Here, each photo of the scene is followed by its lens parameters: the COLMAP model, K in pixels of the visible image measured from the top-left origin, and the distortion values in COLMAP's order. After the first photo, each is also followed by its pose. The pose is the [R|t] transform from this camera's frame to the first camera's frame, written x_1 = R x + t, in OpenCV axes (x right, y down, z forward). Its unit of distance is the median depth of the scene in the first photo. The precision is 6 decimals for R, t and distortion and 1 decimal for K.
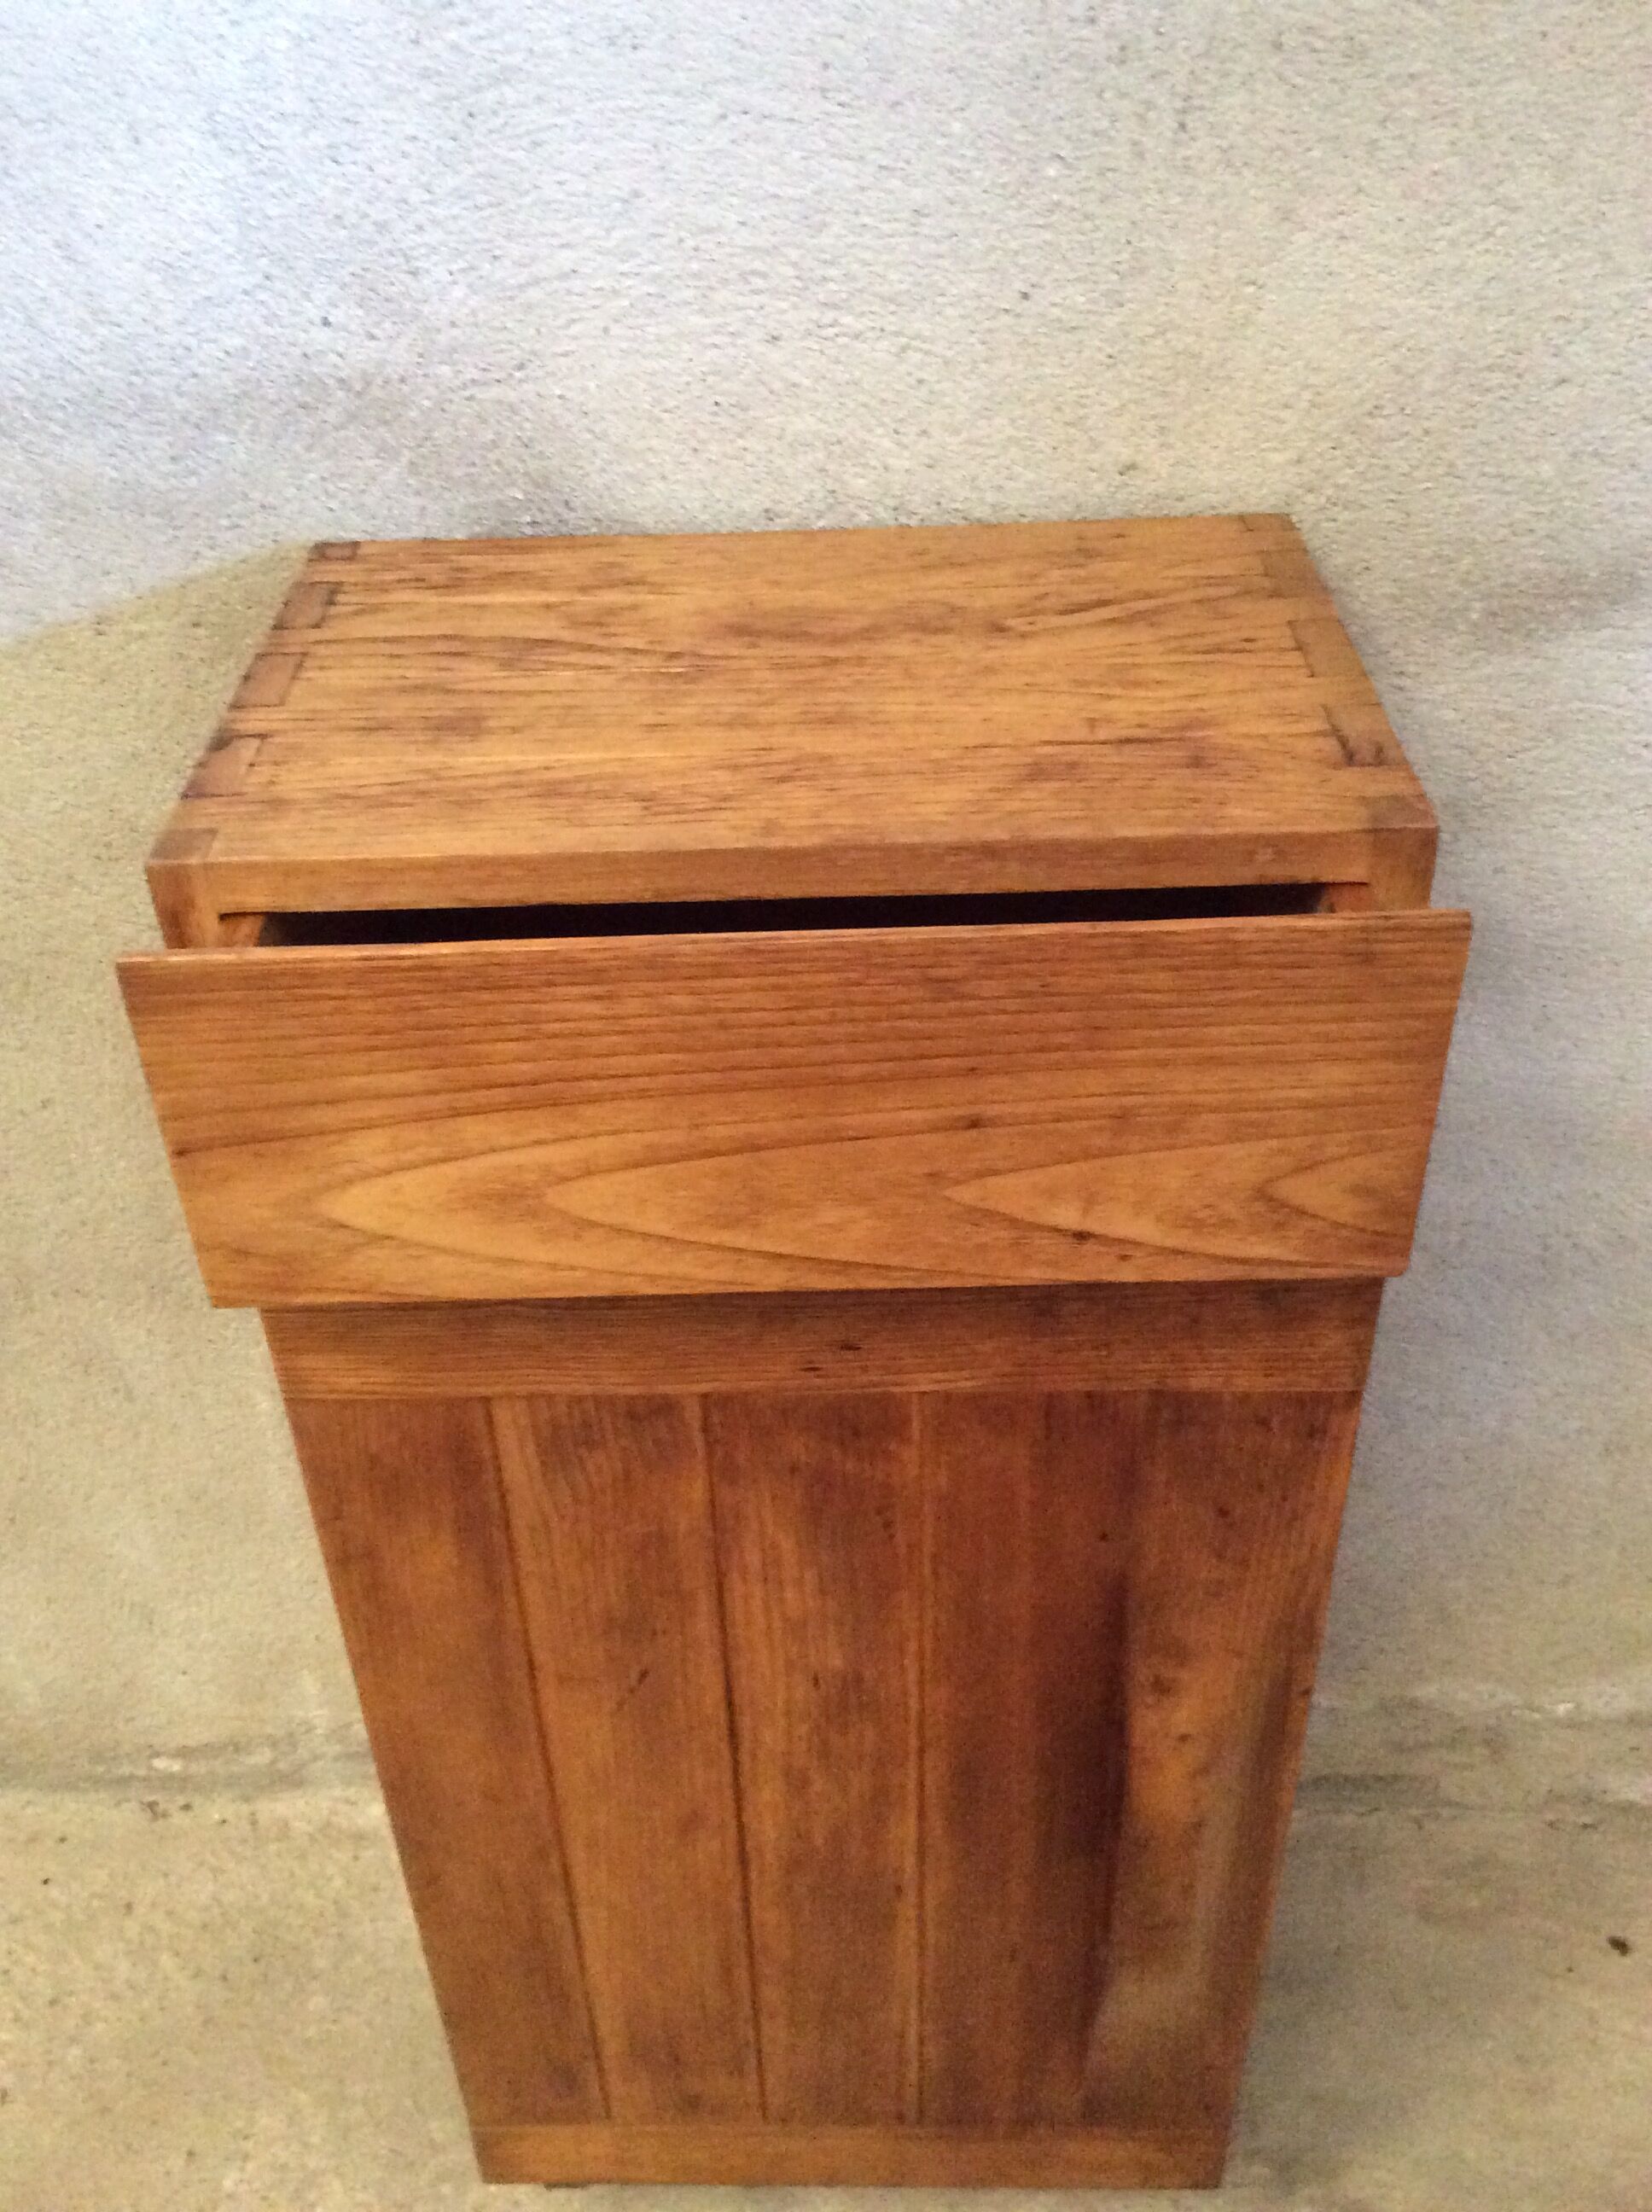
lens RADIAL K [[2054.9, 0, 819.9], [0, 2054.9, 1091.7], [0, 0, 1]] dist [0.087024, -0.194765]
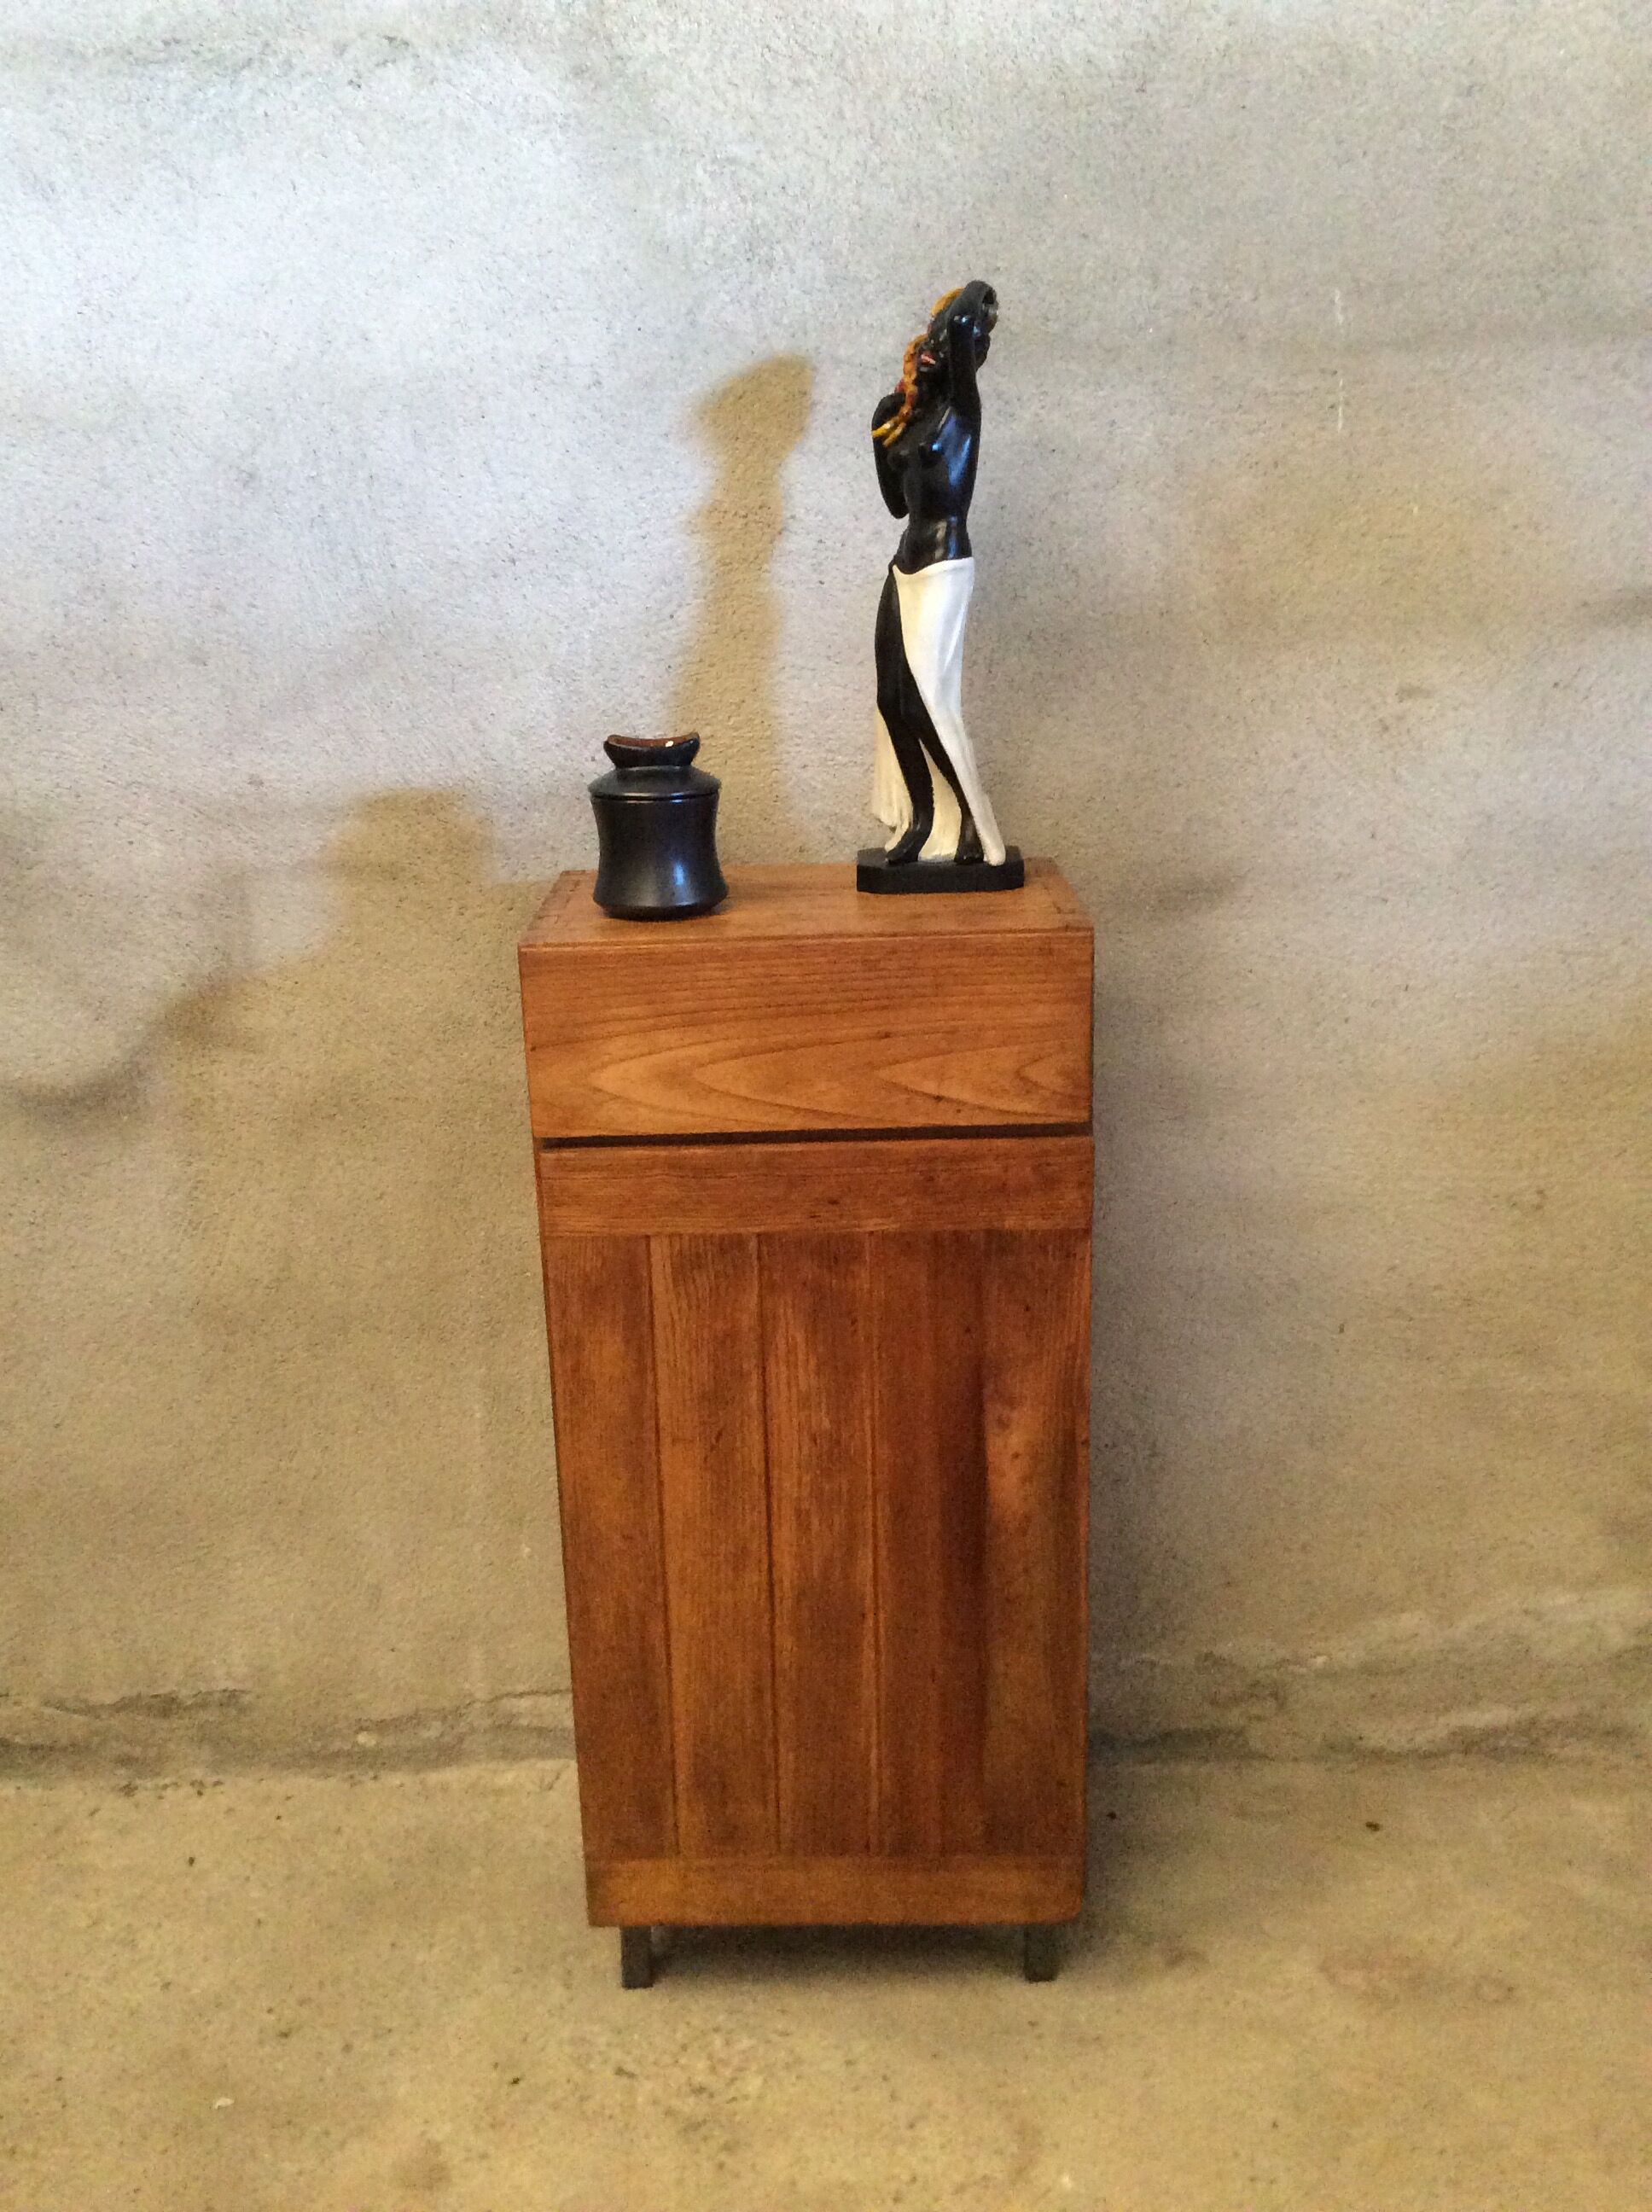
lens RADIAL K [[1824.2, 0, 872.1], [0, 1824.2, 957.8], [0, 0, 1]] dist [0.071200, -0.121035]
pose [[0.999721, 0.002495, 0.023501, 0.009476], [0.006204, 0.931826, -0.362851, 0.478586], [-0.022804, 0.362896, 0.931551, -0.633651]]
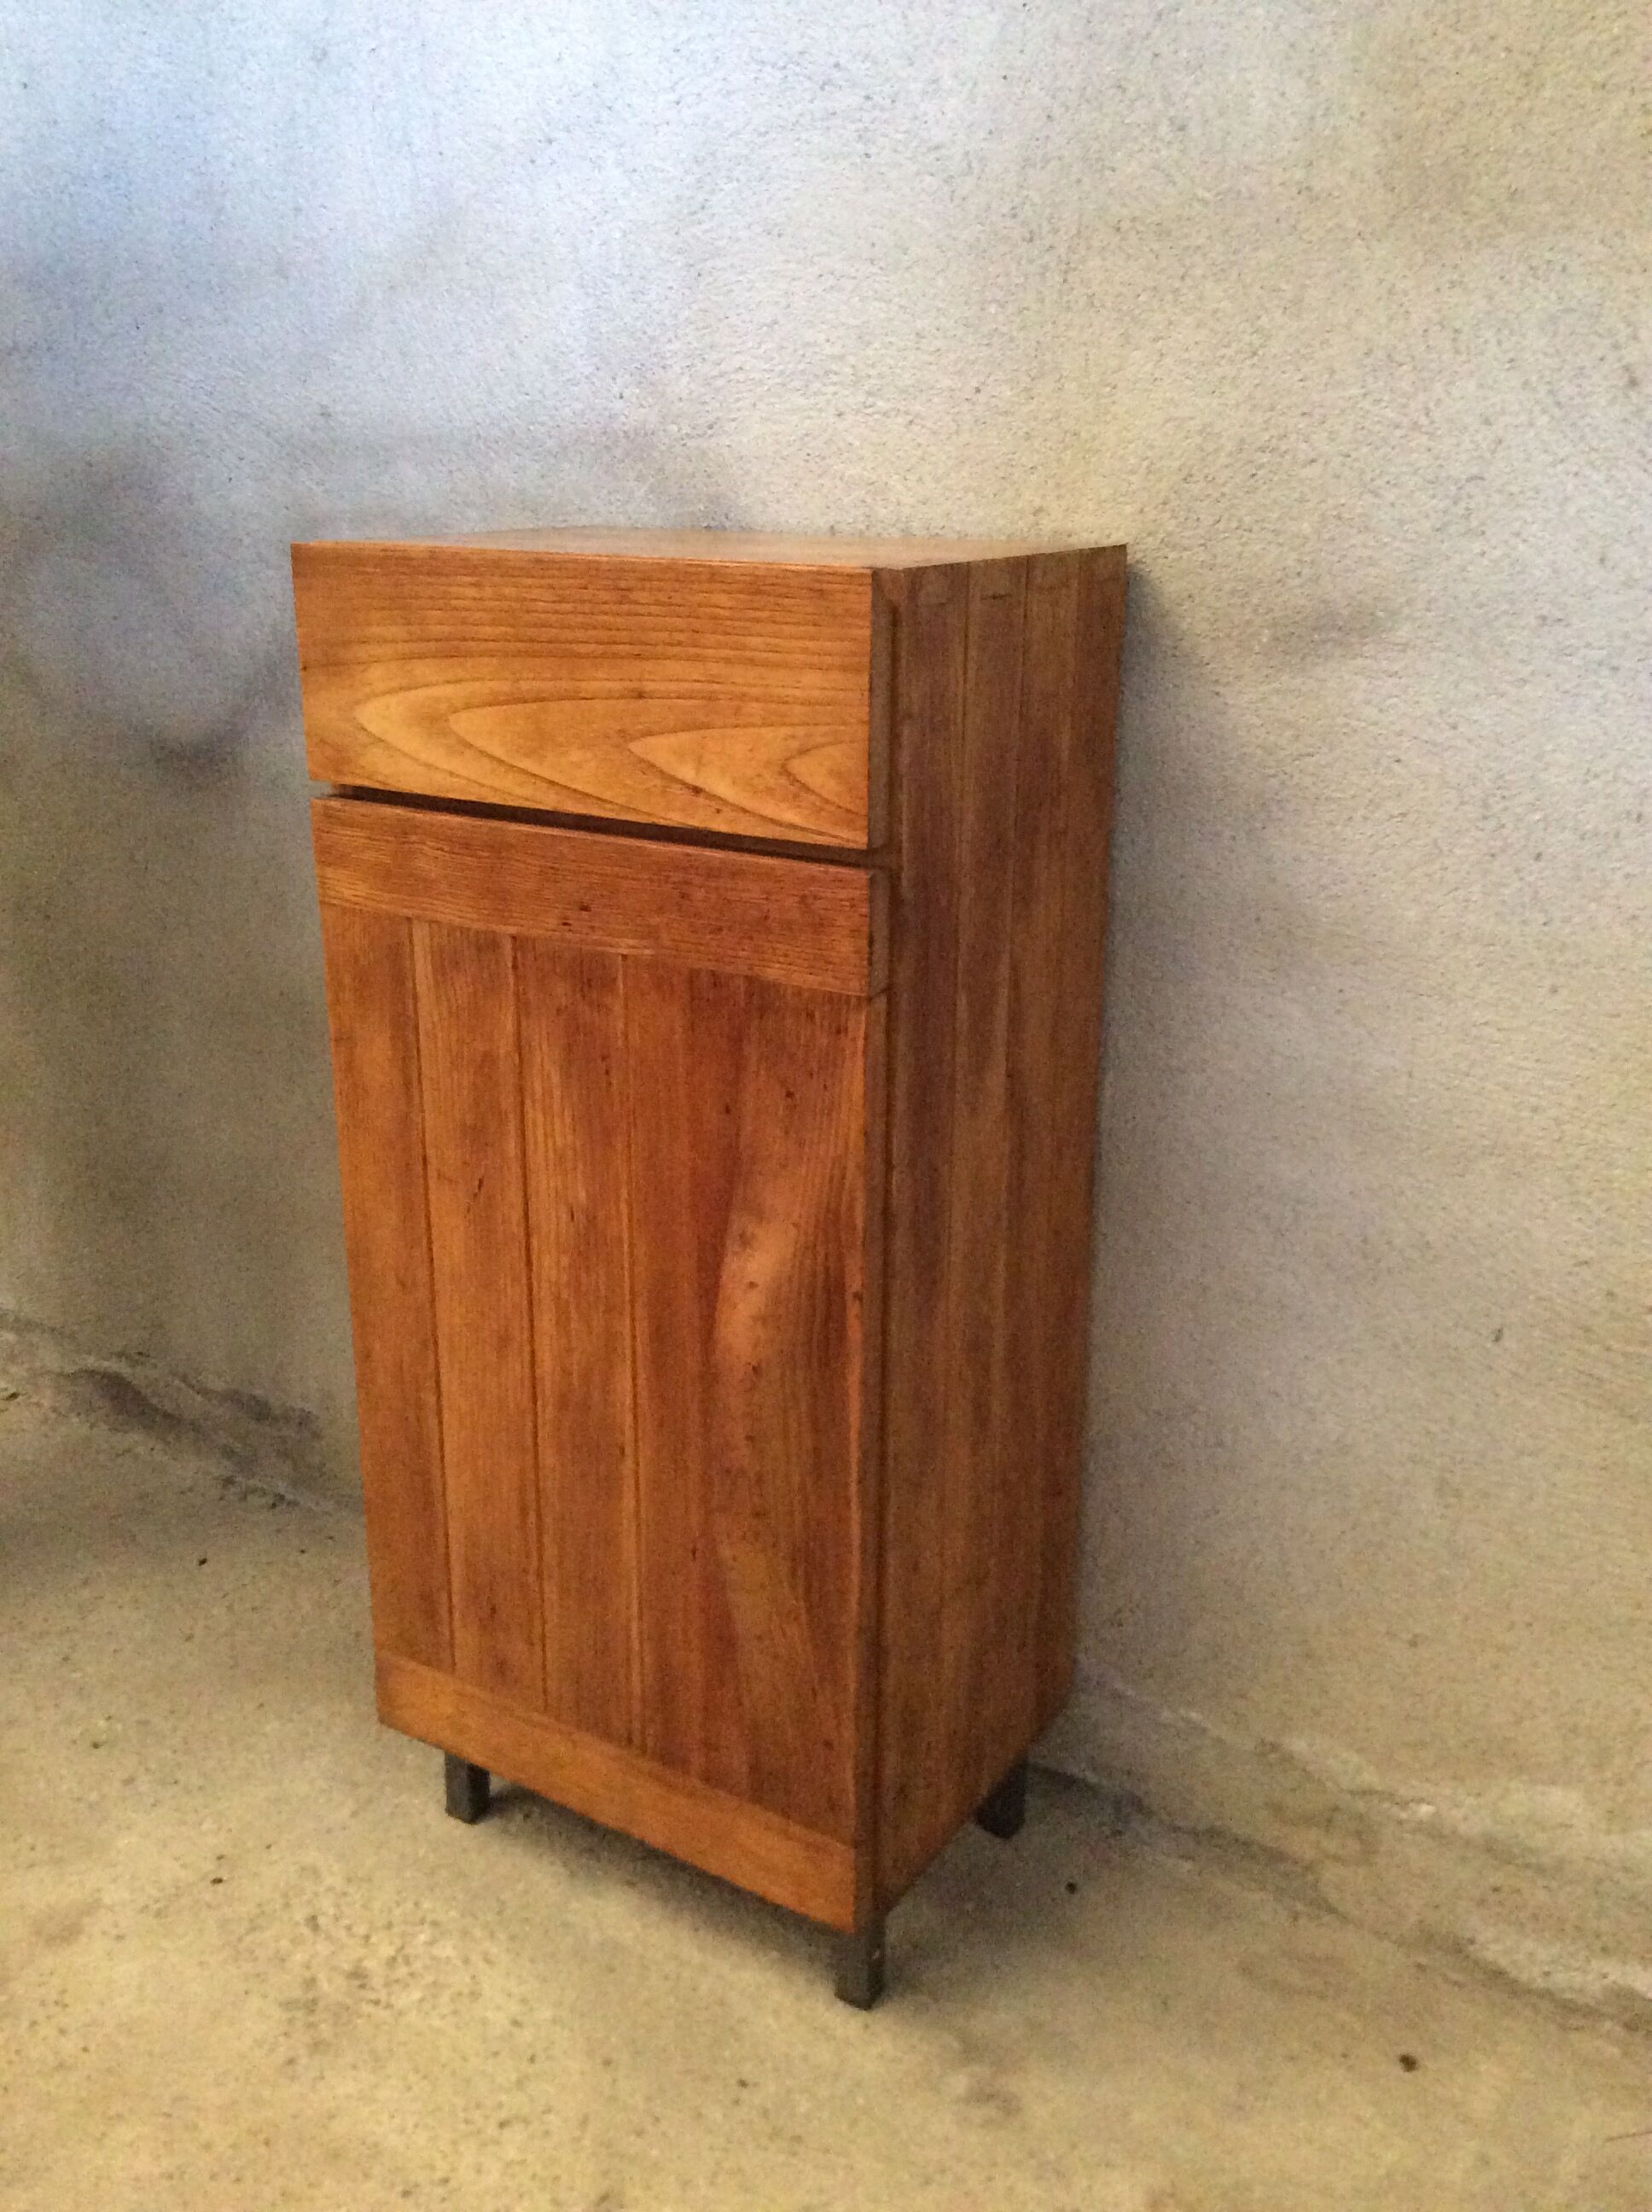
lens RADIAL K [[2018.8, 0, 816.1], [0, 2018.8, 1095.1], [0, 0, 1]] dist [0.092190, -0.192283]
pose [[0.848805, 0.199878, -0.489467, 0.828525], [-0.340644, 0.914767, -0.217171, 0.464135], [0.404341, 0.351069, 0.844546, -0.156726]]
